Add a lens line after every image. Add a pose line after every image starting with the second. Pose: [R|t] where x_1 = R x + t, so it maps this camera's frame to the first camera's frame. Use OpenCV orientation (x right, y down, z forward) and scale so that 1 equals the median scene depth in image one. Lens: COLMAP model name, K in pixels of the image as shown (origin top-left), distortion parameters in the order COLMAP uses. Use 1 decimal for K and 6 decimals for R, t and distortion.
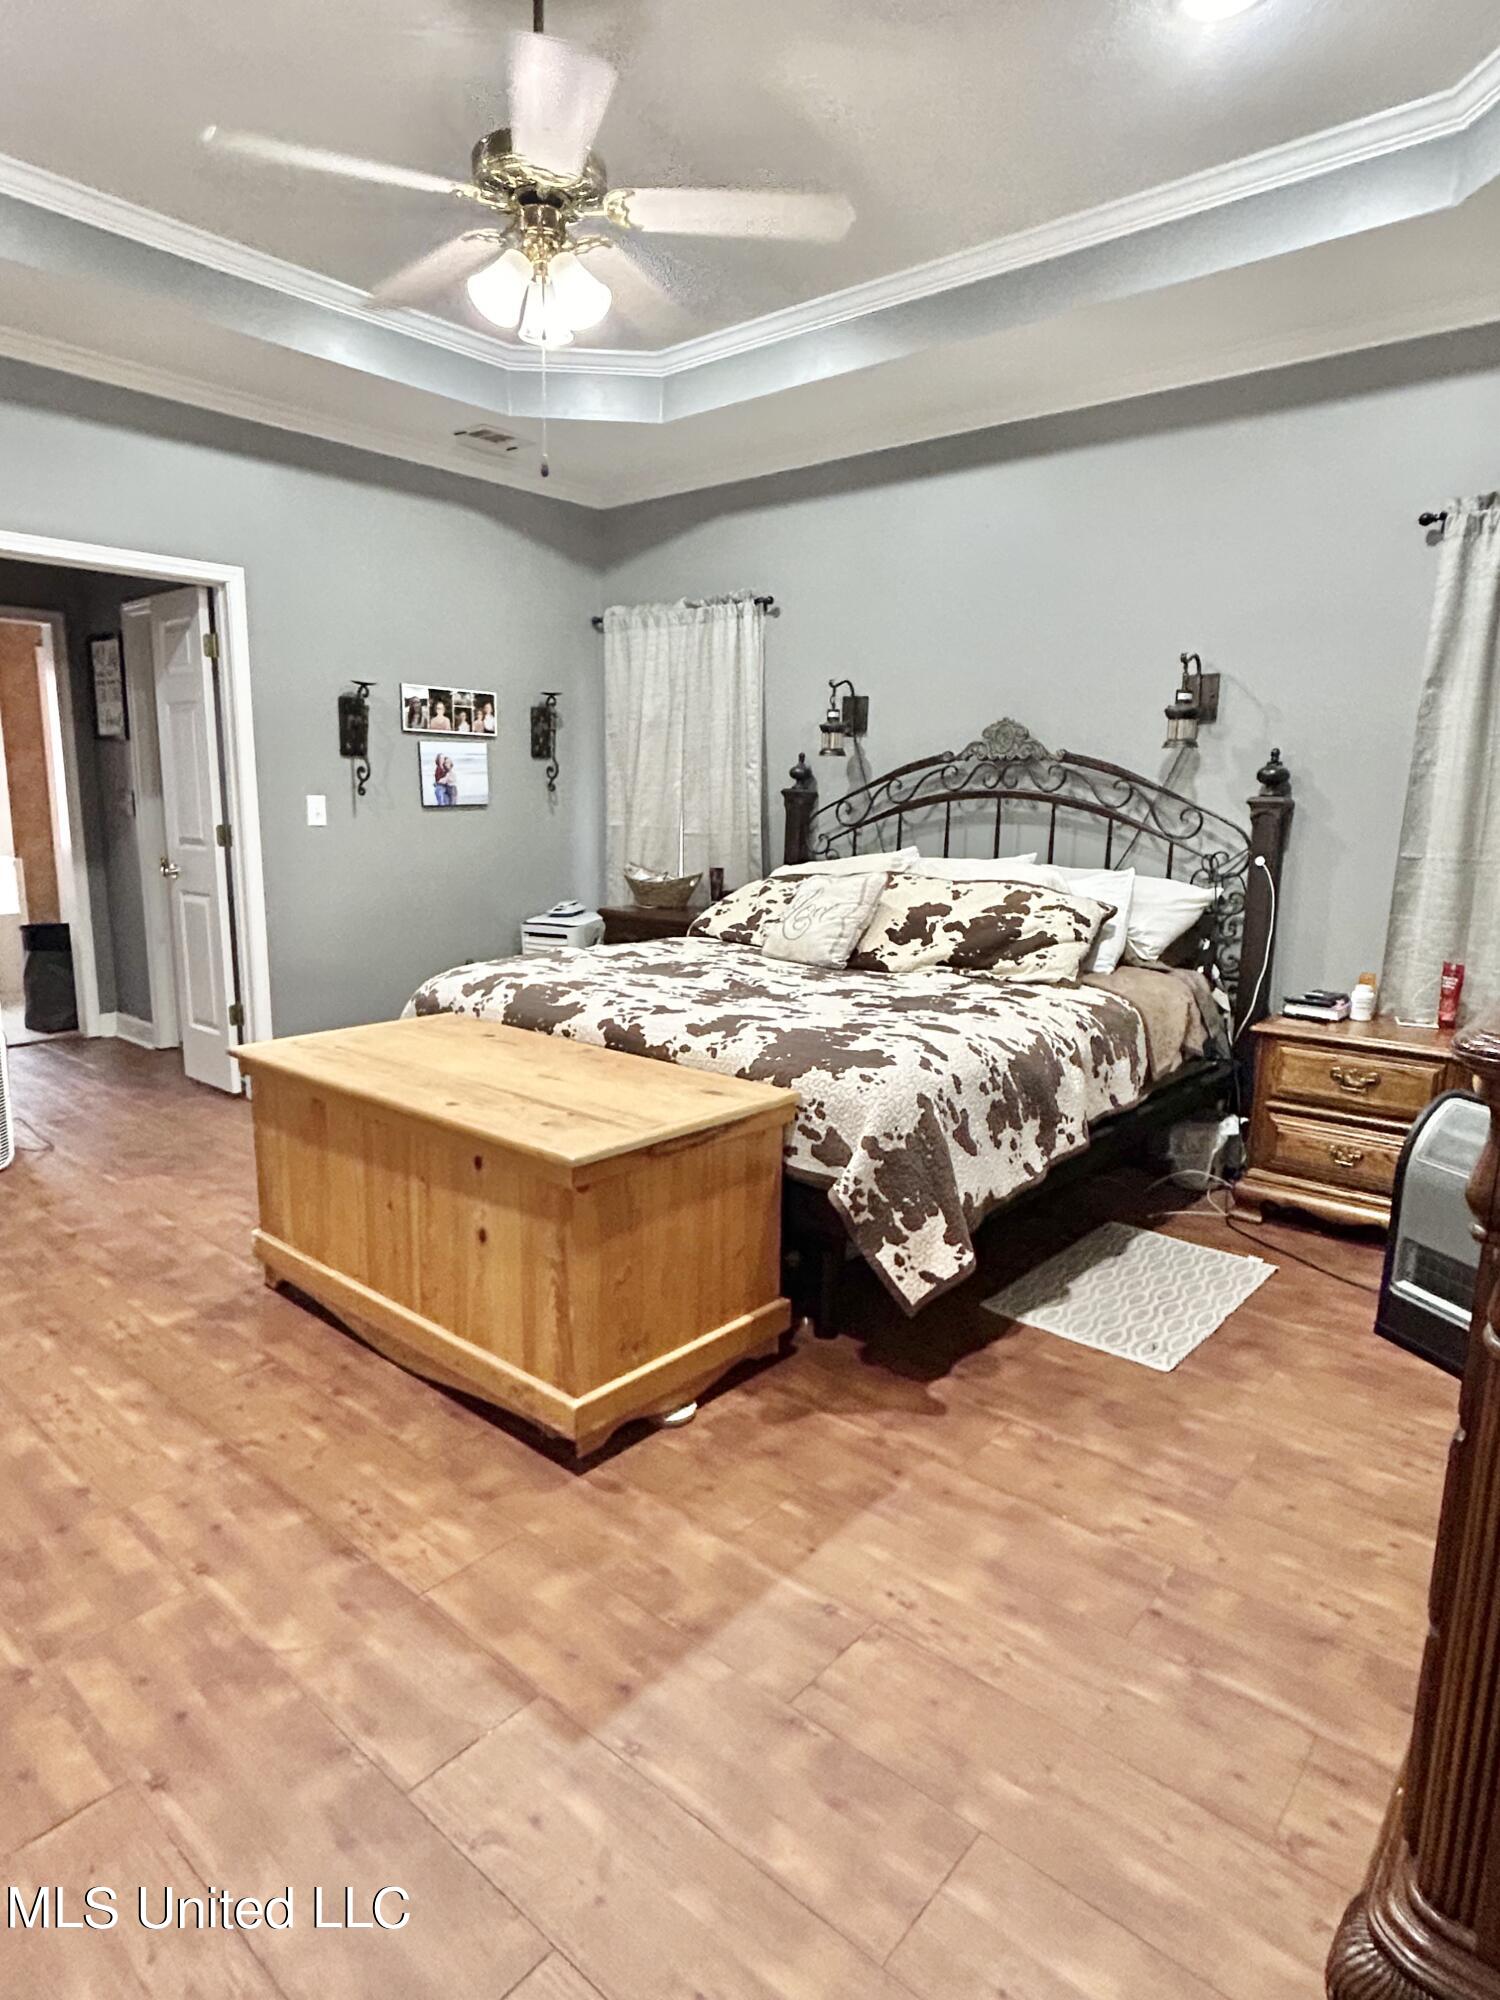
lens RADIAL K [[1133.6, 0, 750.0], [0, 1133.6, 1000.0], [0, 0, 1]] dist [-0.018884, 0.000252]
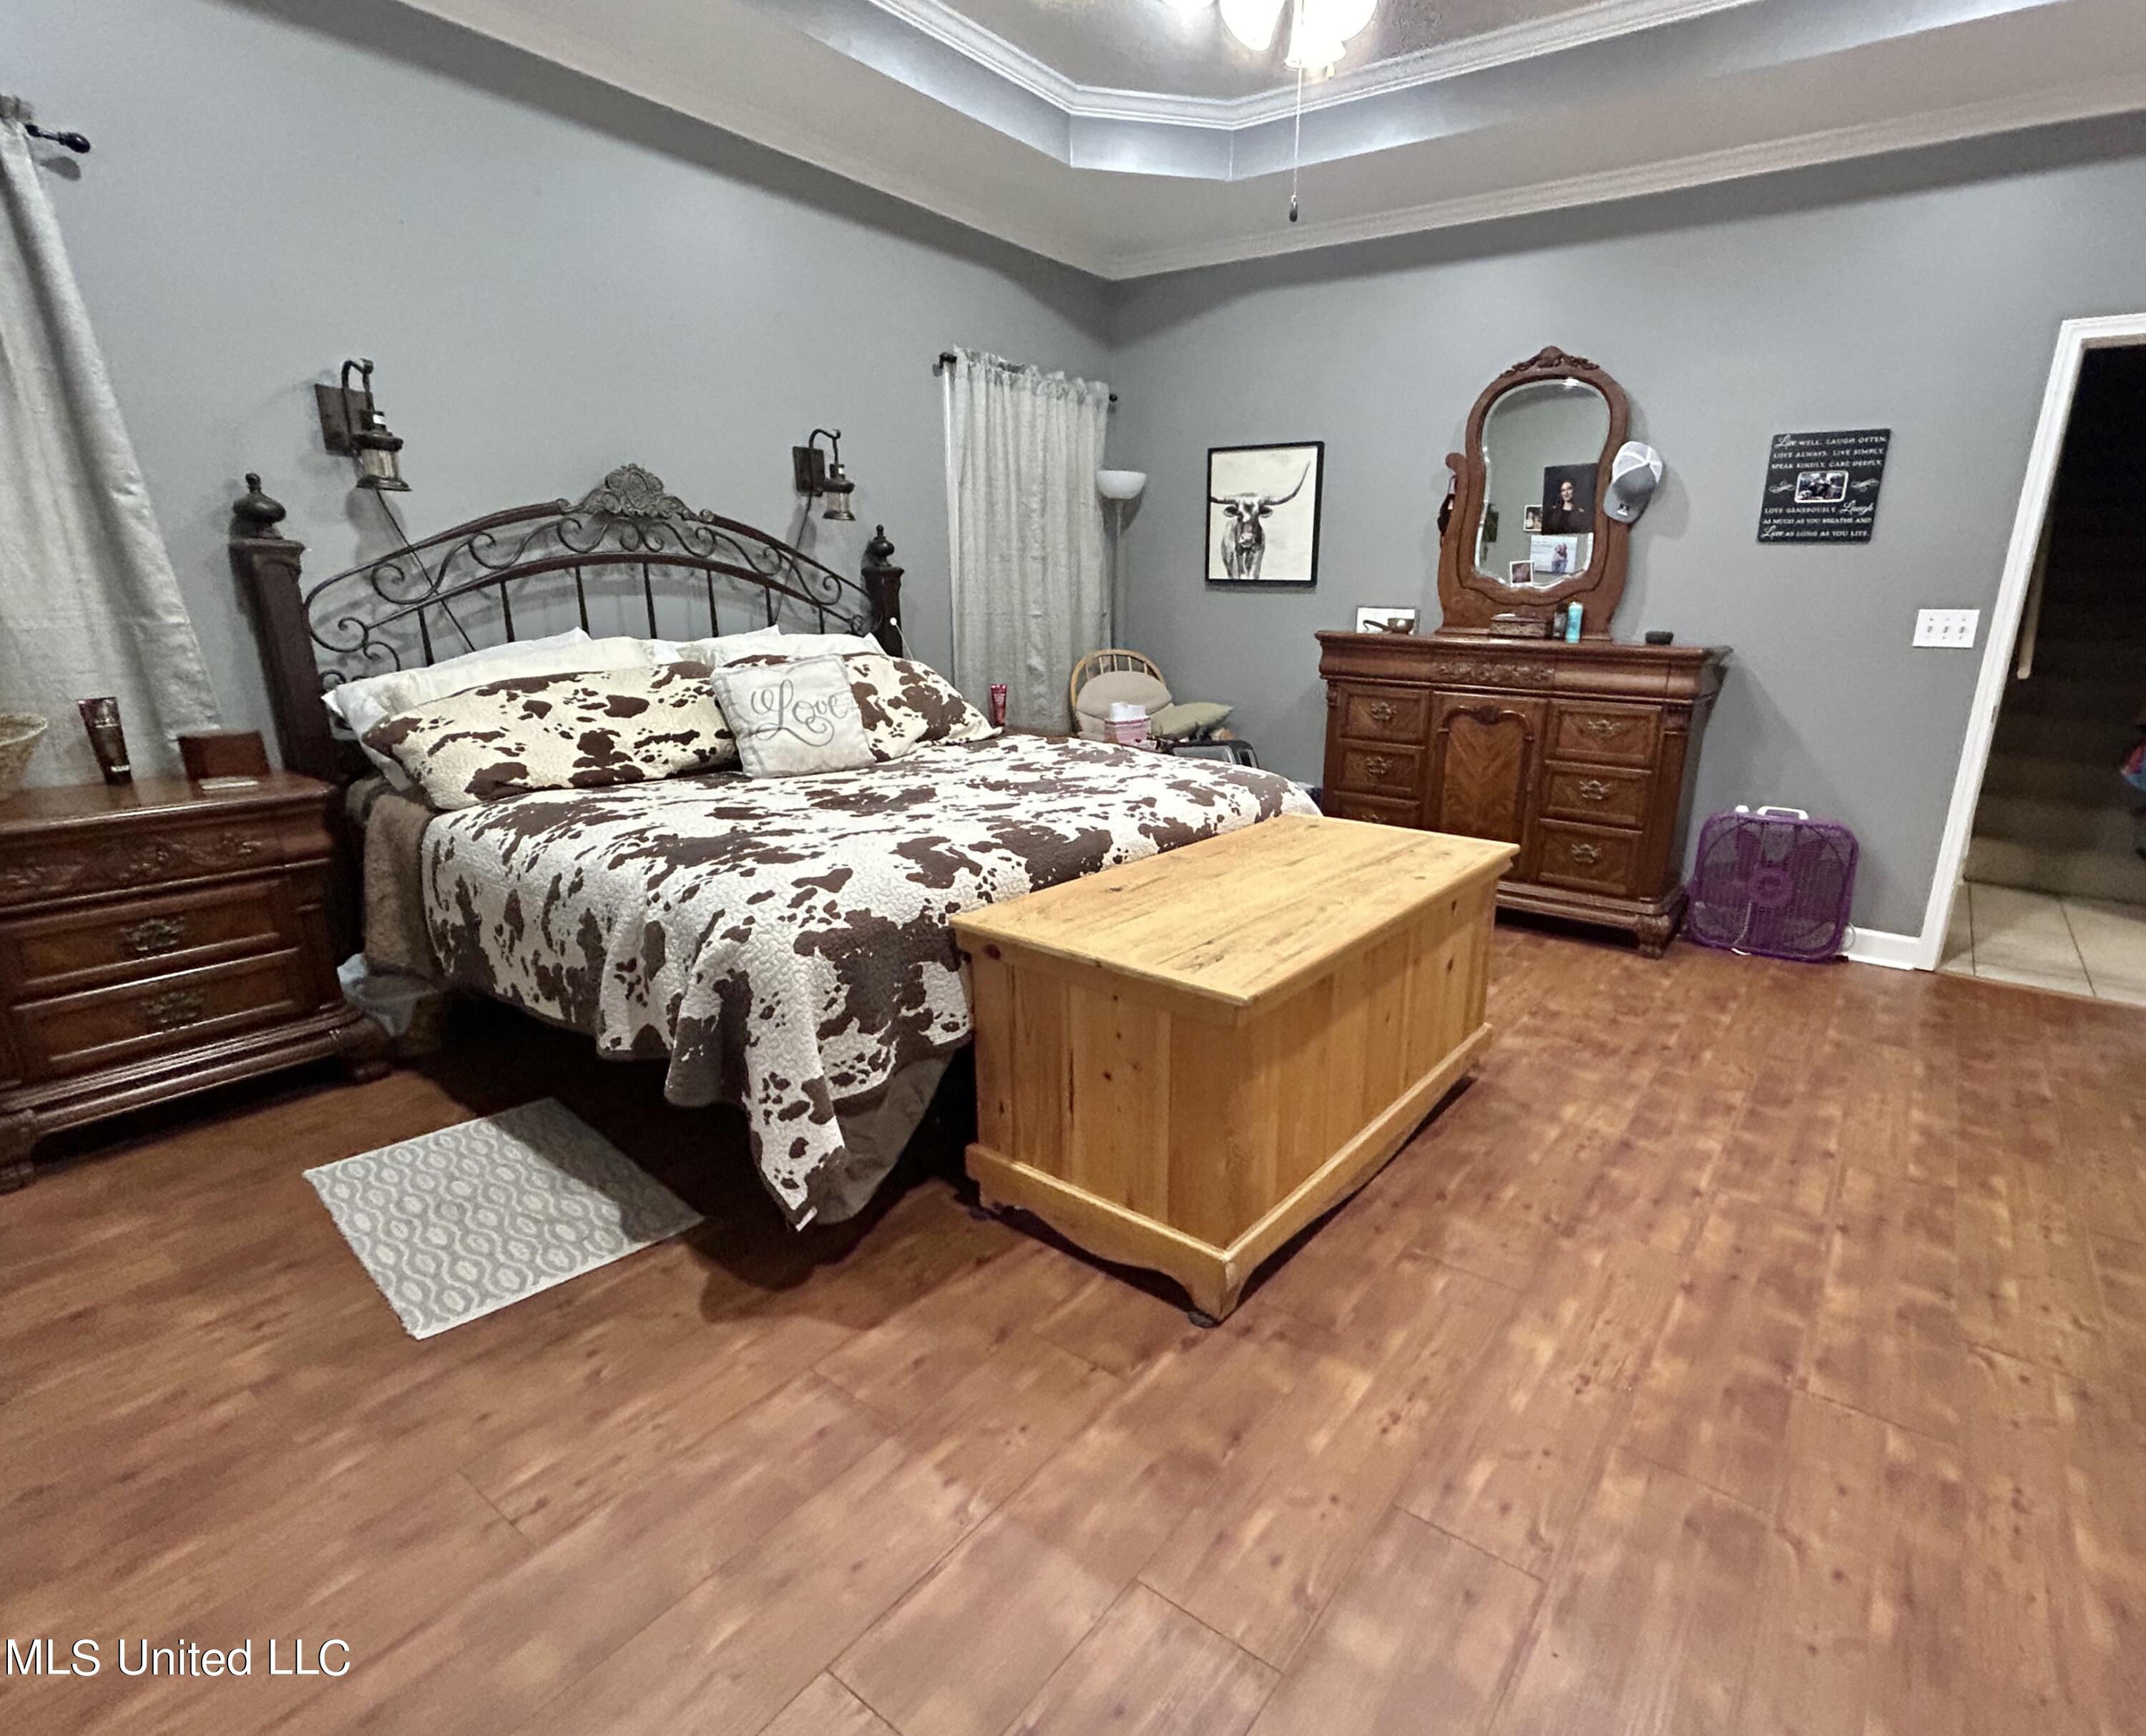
lens RADIAL K [[1072.0, 0, 1160.7], [0, 1072.0, 916.3], [0, 0, 1]] dist [-0.012688, -0.000037]
pose [[-0.085738, -0.309701, 0.946961, -0.769377], [0.151232, 0.935402, 0.319613, -0.150504], [-0.984773, 0.170613, -0.033363, 0.811356]]
